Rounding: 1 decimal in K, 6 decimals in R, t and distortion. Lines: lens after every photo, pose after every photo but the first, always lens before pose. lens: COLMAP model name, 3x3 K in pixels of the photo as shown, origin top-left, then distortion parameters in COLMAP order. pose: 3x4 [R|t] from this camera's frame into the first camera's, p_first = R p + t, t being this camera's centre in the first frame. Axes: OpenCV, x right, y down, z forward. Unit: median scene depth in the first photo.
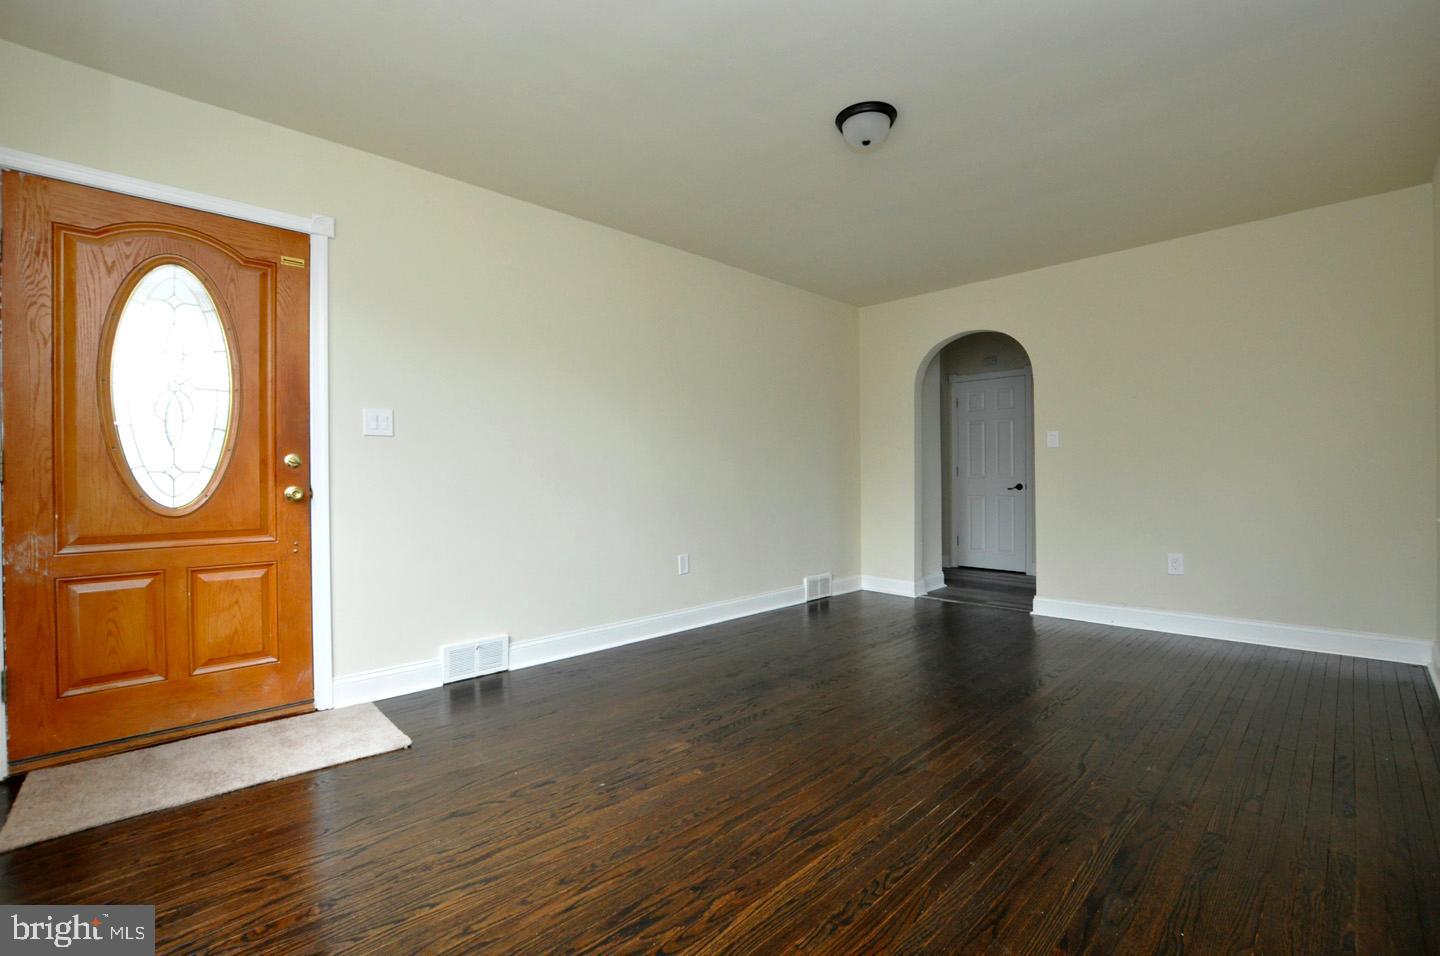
lens RADIAL K [[629.7, 0, 721.8], [0, 629.7, 479.4], [0, 0, 1]] dist [-0.034241, 0.005107]
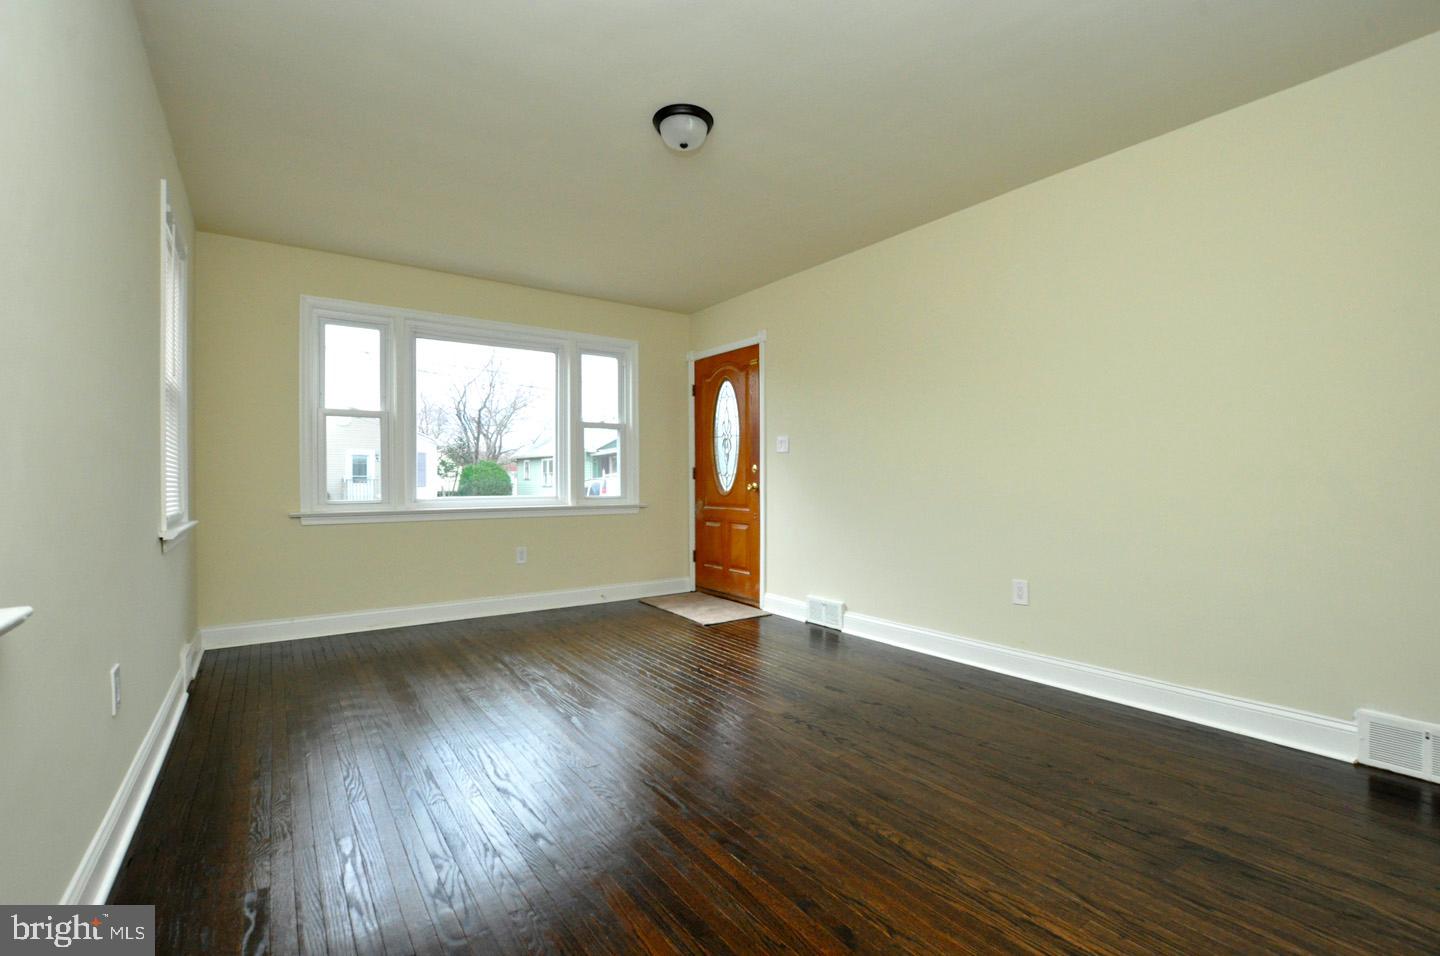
lens RADIAL K [[629.7, 0, 721.7], [0, 629.7, 477.8], [0, 0, 1]] dist [-0.034241, 0.005107]
pose [[-0.152655, 0.000189, -0.988280, 1.179880], [-0.004618, 0.999989, 0.000905, -0.004844], [0.988269, 0.004702, -0.152652, 1.189431]]
